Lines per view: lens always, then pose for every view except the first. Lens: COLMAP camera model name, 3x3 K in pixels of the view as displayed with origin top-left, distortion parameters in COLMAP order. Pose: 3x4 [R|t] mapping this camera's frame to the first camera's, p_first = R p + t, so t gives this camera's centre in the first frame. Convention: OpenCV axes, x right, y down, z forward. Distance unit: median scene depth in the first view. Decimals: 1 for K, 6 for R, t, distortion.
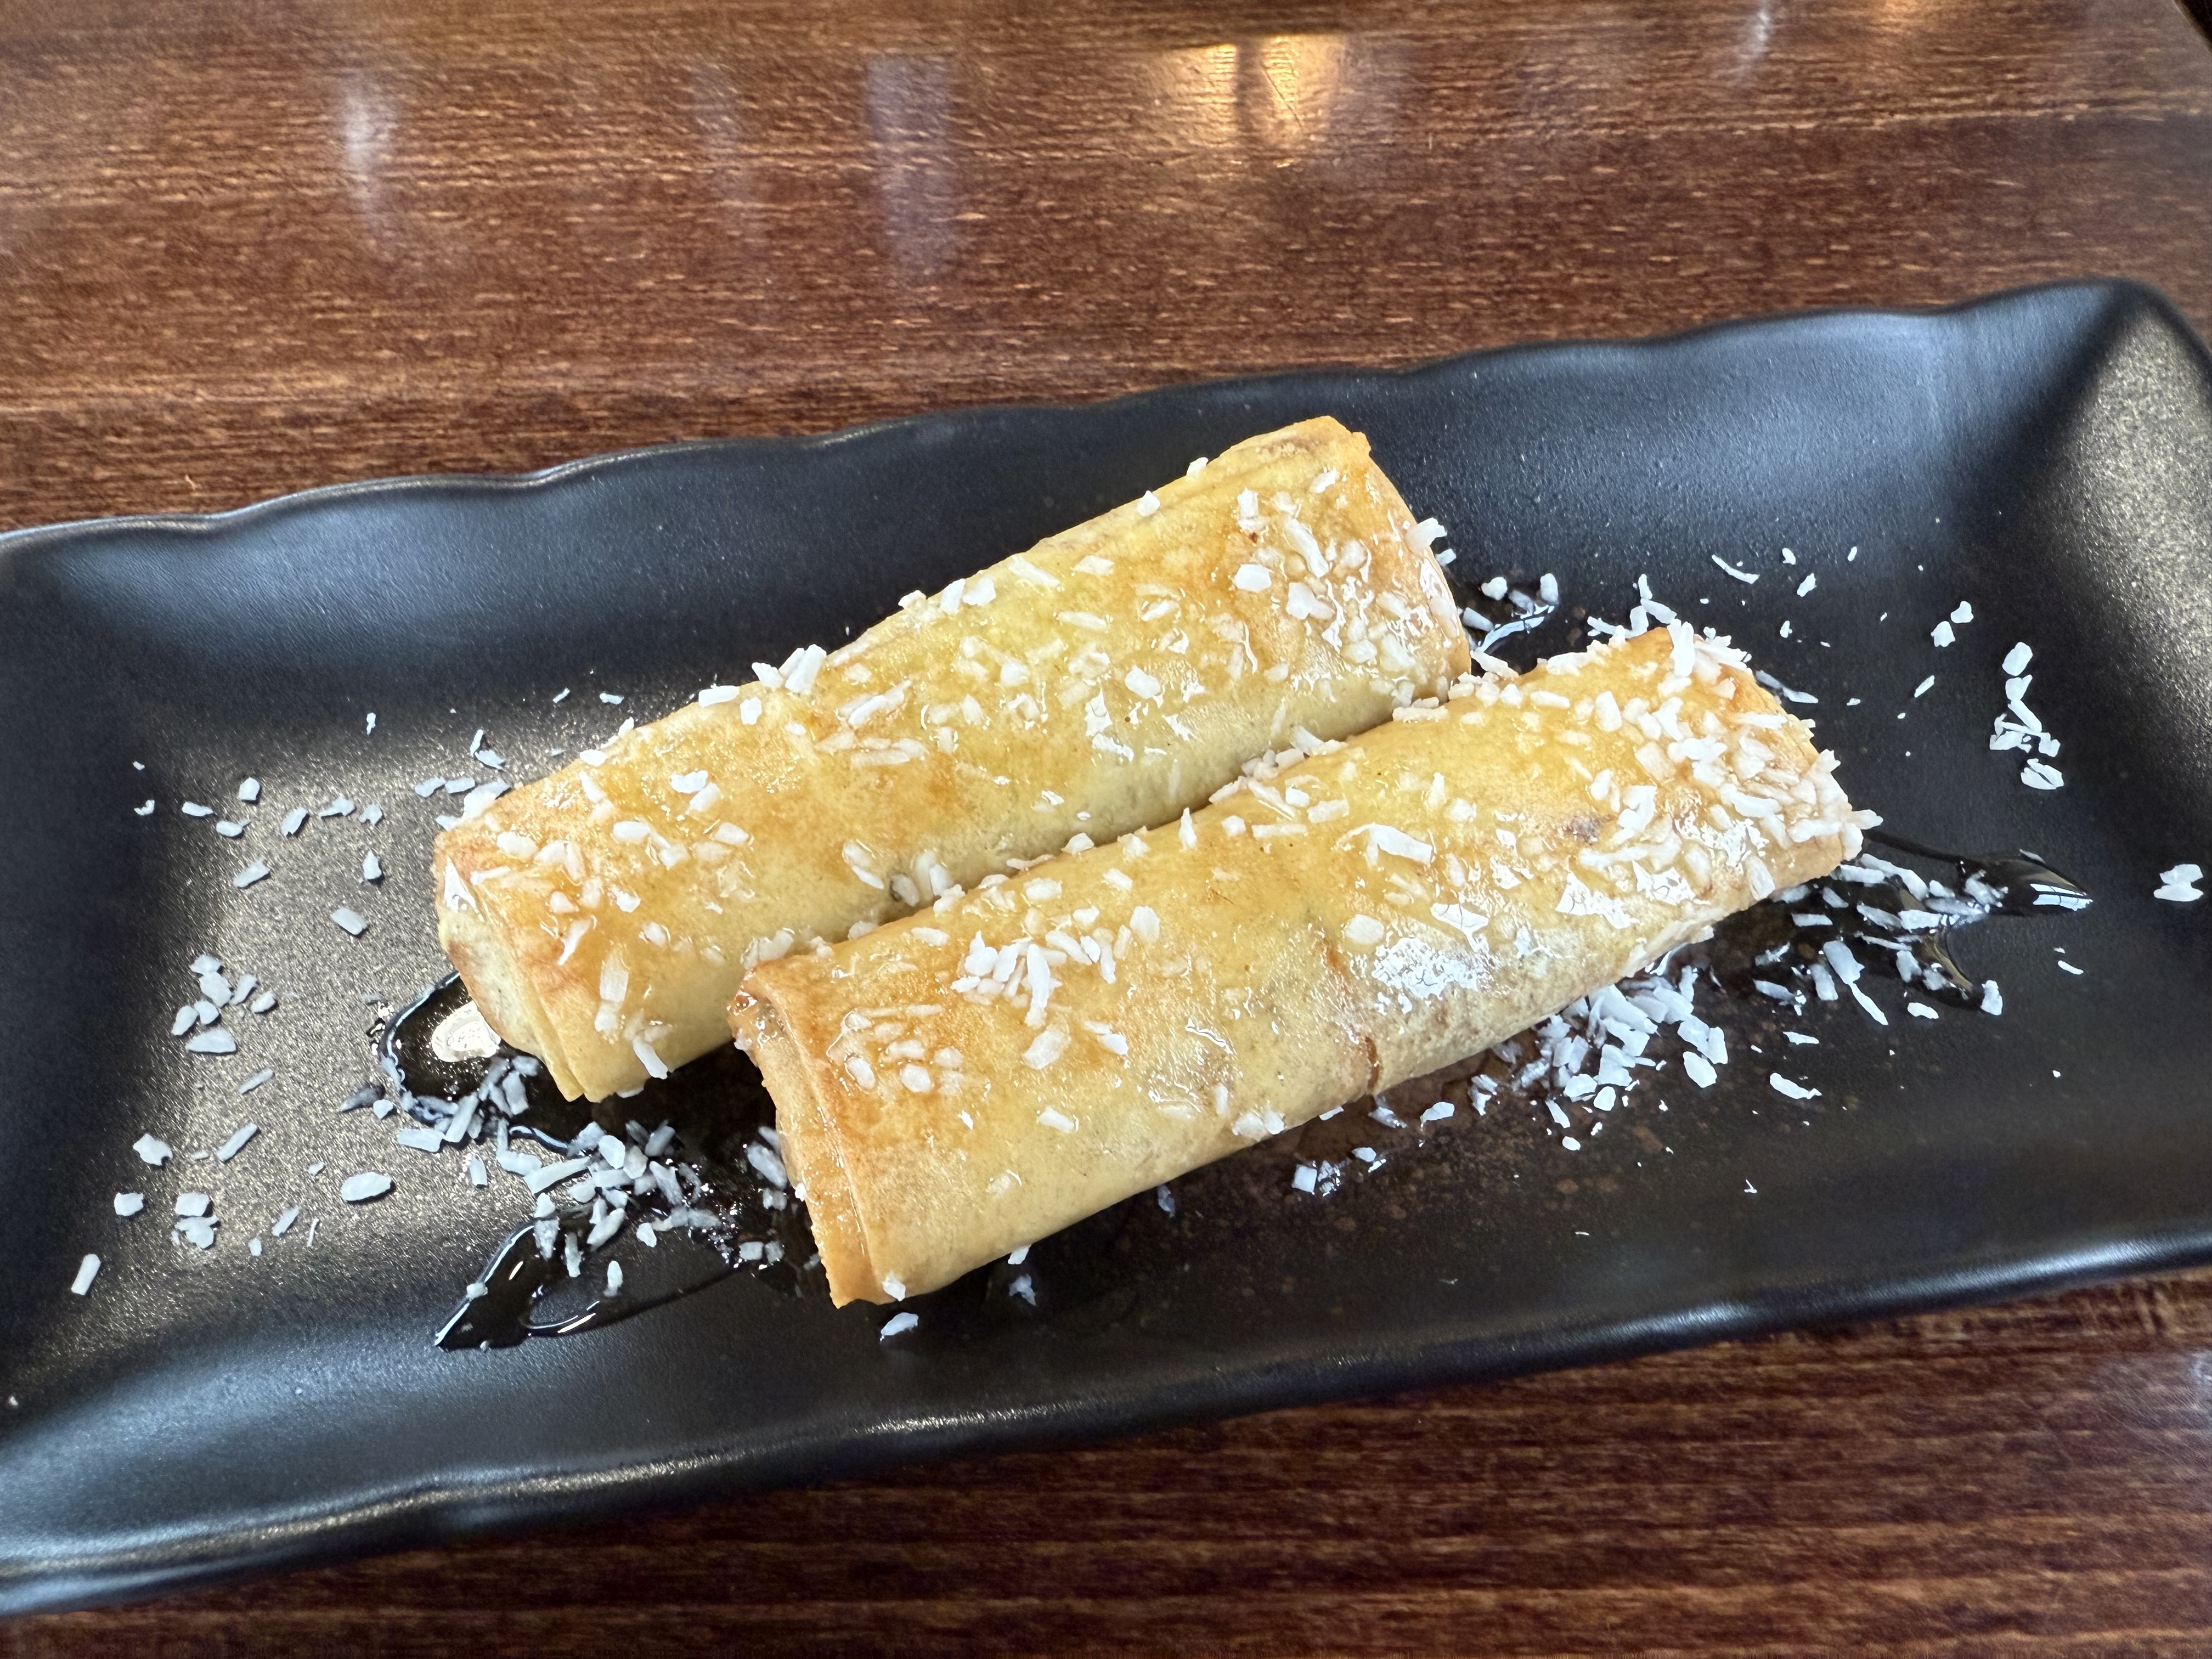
lens RADIAL K [[1579.0, 0, 988.5], [0, 1579.0, 827.6], [0, 0, 1]] dist [-0.001997, -0.002915]
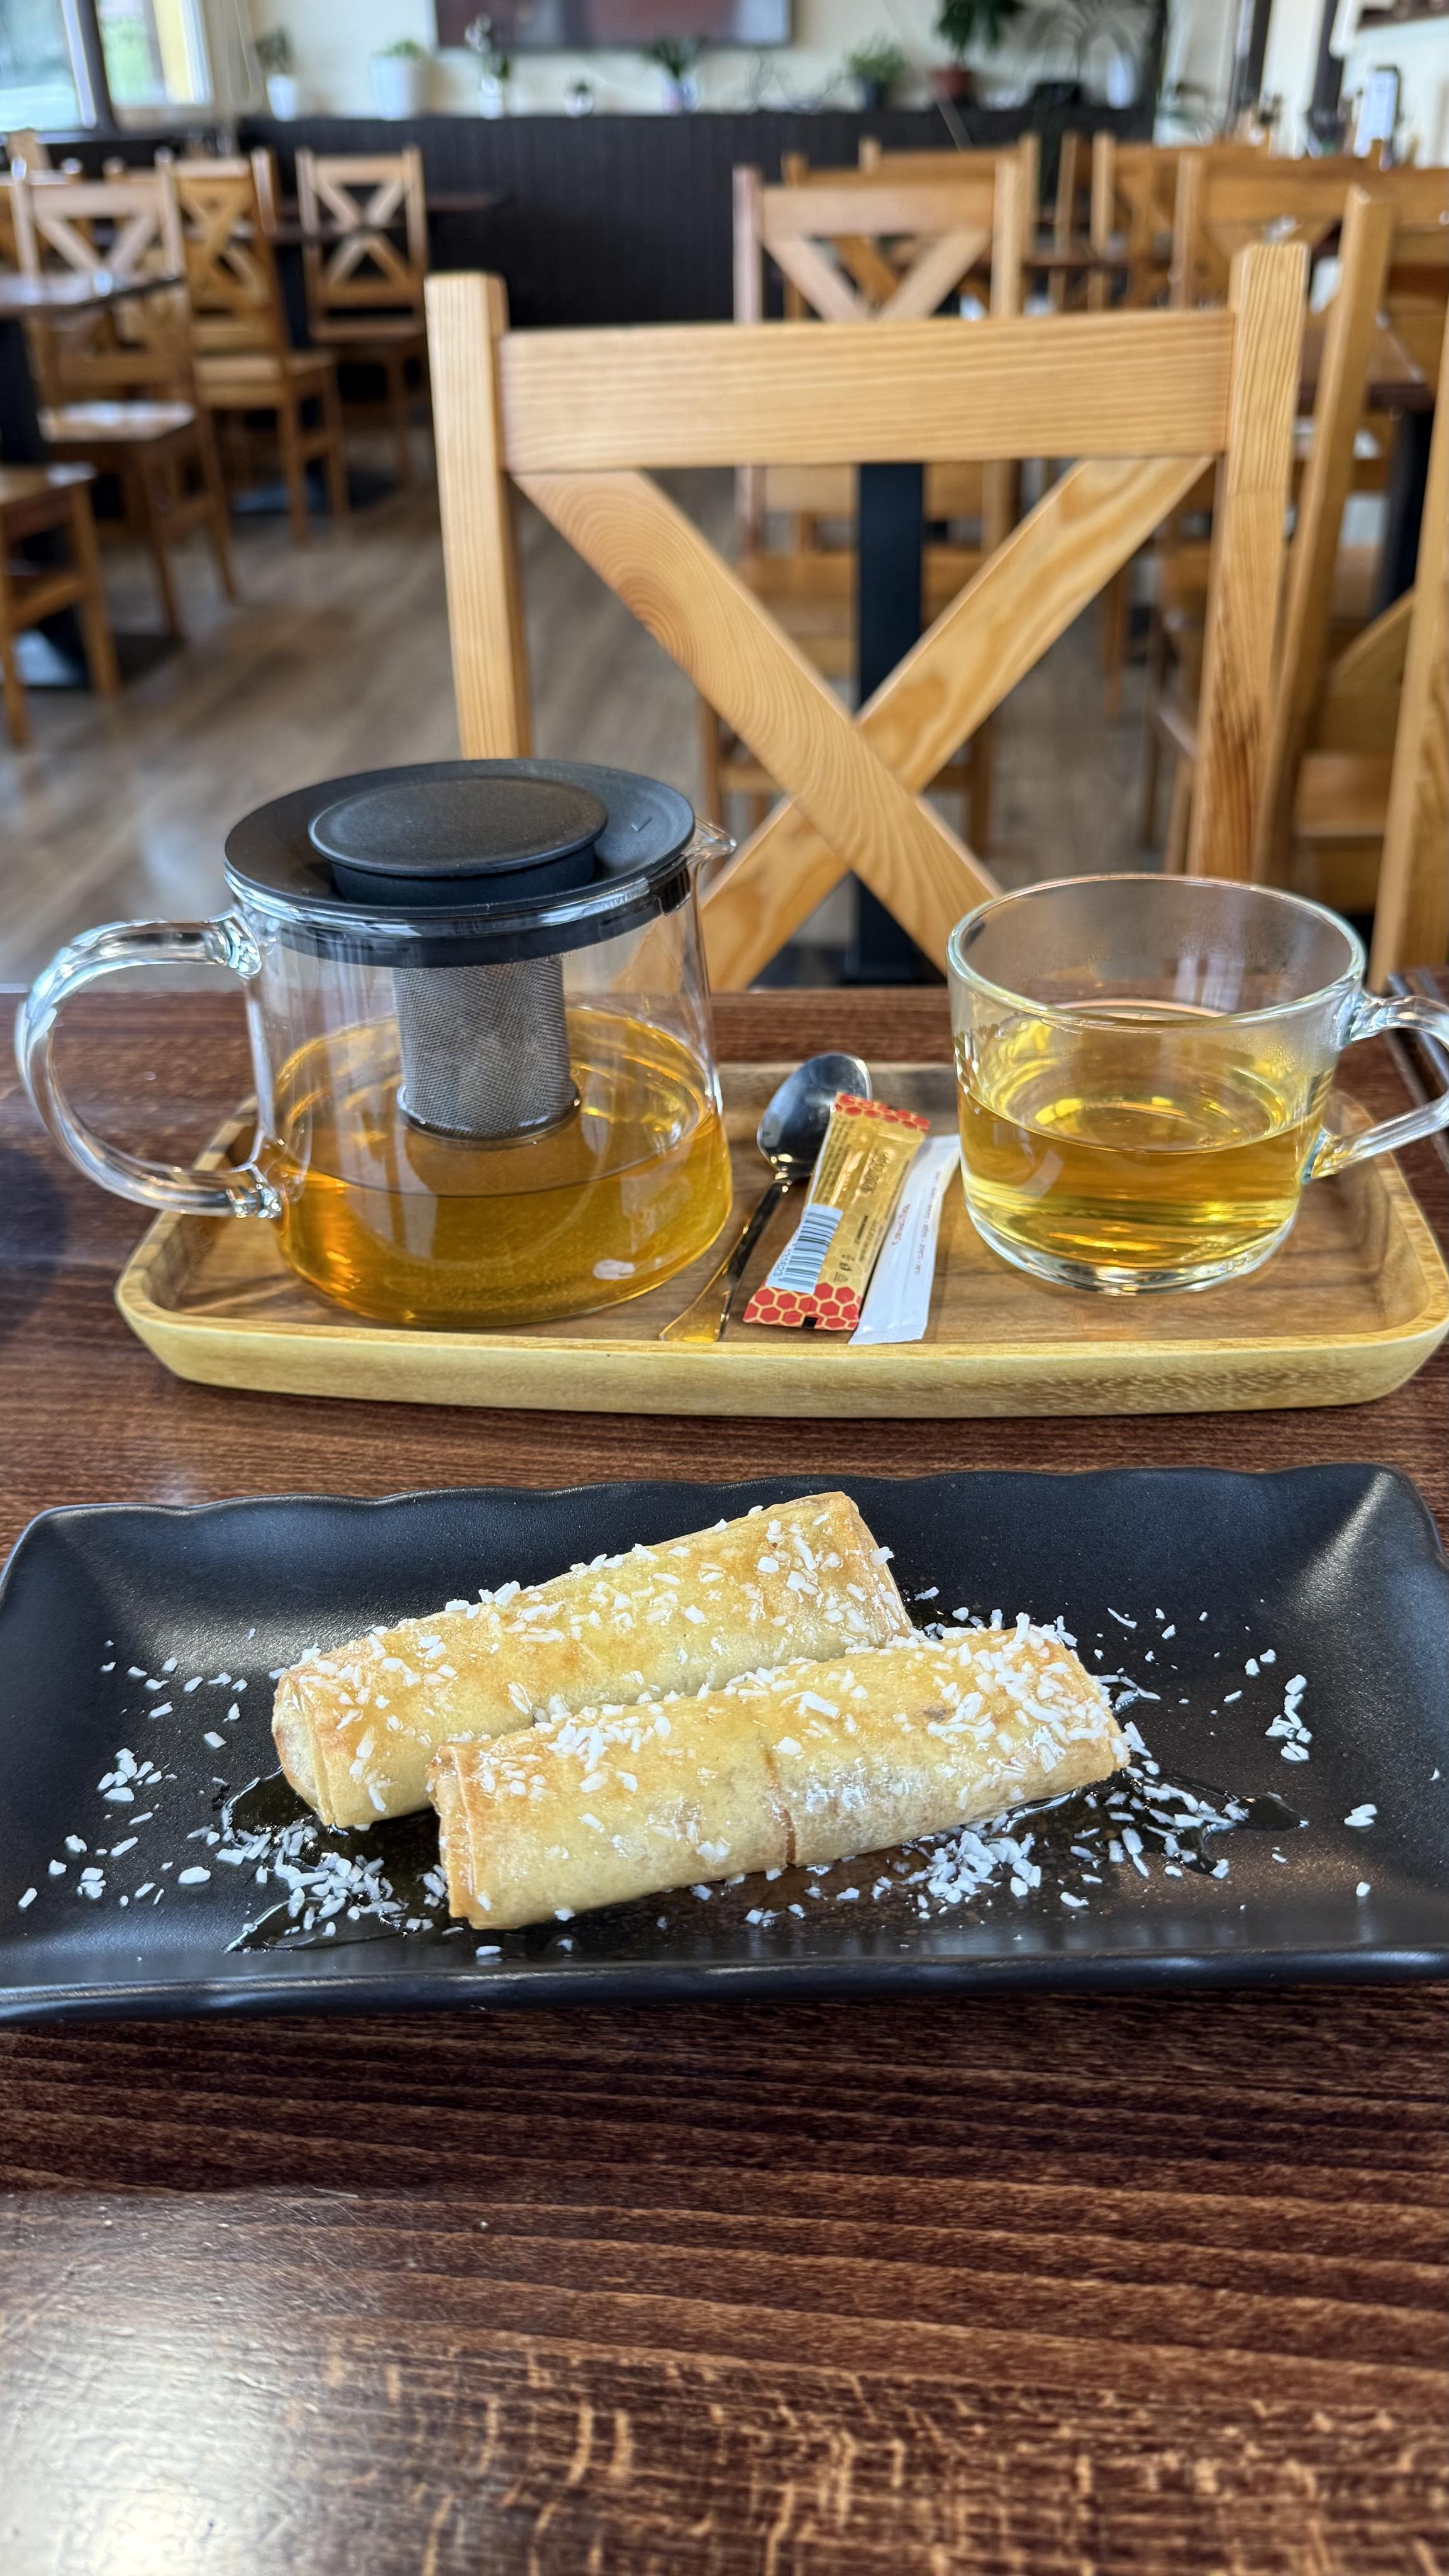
lens RADIAL K [[1923.7, 0, 724.5], [0, 1923.7, 1288.0], [0, 0, 1]] dist [-0.004082, -0.001955]
pose [[0.989474, 0.064813, -0.129388, 0.377194], [-0.116371, 0.887839, -0.445197, 0.522339], [0.086021, 0.455568, 0.886035, -1.022338]]
